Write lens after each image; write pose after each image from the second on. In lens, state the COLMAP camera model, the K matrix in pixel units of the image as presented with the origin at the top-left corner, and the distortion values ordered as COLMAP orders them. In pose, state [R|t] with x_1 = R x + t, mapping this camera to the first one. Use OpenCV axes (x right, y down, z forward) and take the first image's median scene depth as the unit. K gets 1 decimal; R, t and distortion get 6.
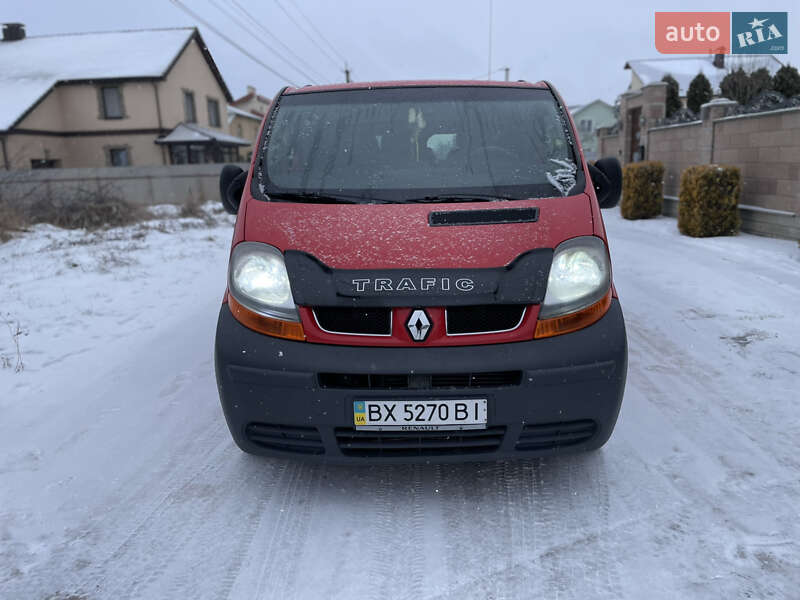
lens RADIAL K [[608.4, 0, 400.2], [0, 608.4, 297.1], [0, 0, 1]] dist [0.086666, -0.119518]
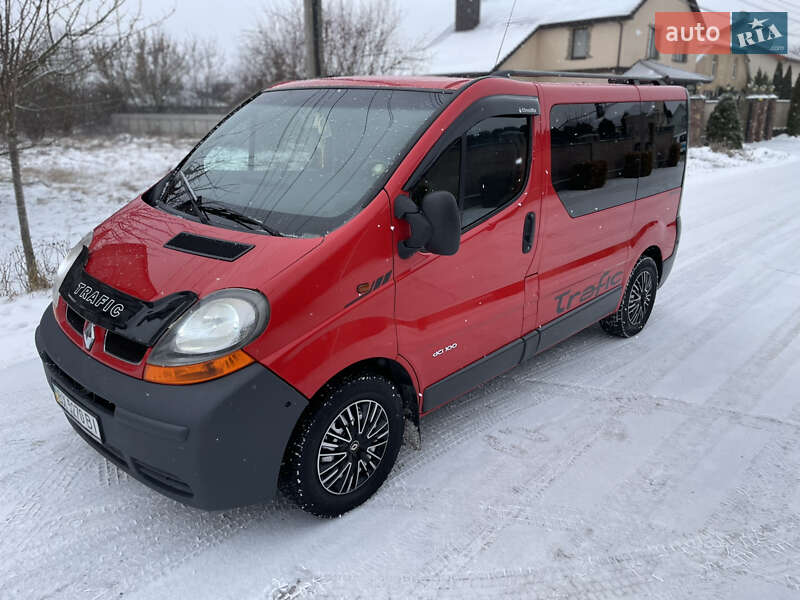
lens RADIAL K [[608.4, 0, 400.2], [0, 608.4, 297.1], [0, 0, 1]] dist [0.086666, -0.119518]
pose [[0.741606, 0.233023, -0.629063, 1.149013], [-0.166133, 0.972316, 0.164319, -0.301791], [0.649938, -0.017352, 0.759789, 0.513774]]
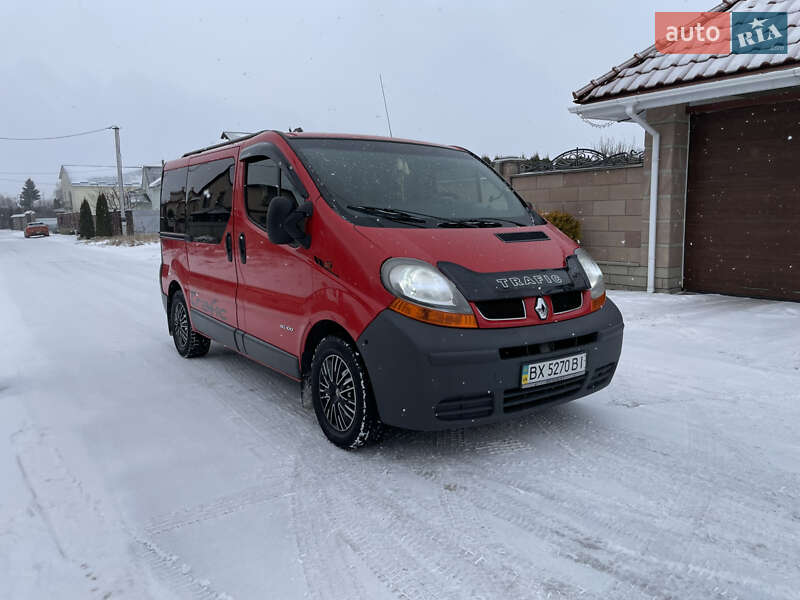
lens RADIAL K [[608.4, 0, 400.2], [0, 608.4, 297.1], [0, 0, 1]] dist [0.086666, -0.119518]
pose [[0.803279, -0.061792, 0.592389, -1.076640], [0.119422, 0.991116, -0.058552, 0.064155], [-0.583508, 0.117777, 0.803522, 0.046024]]
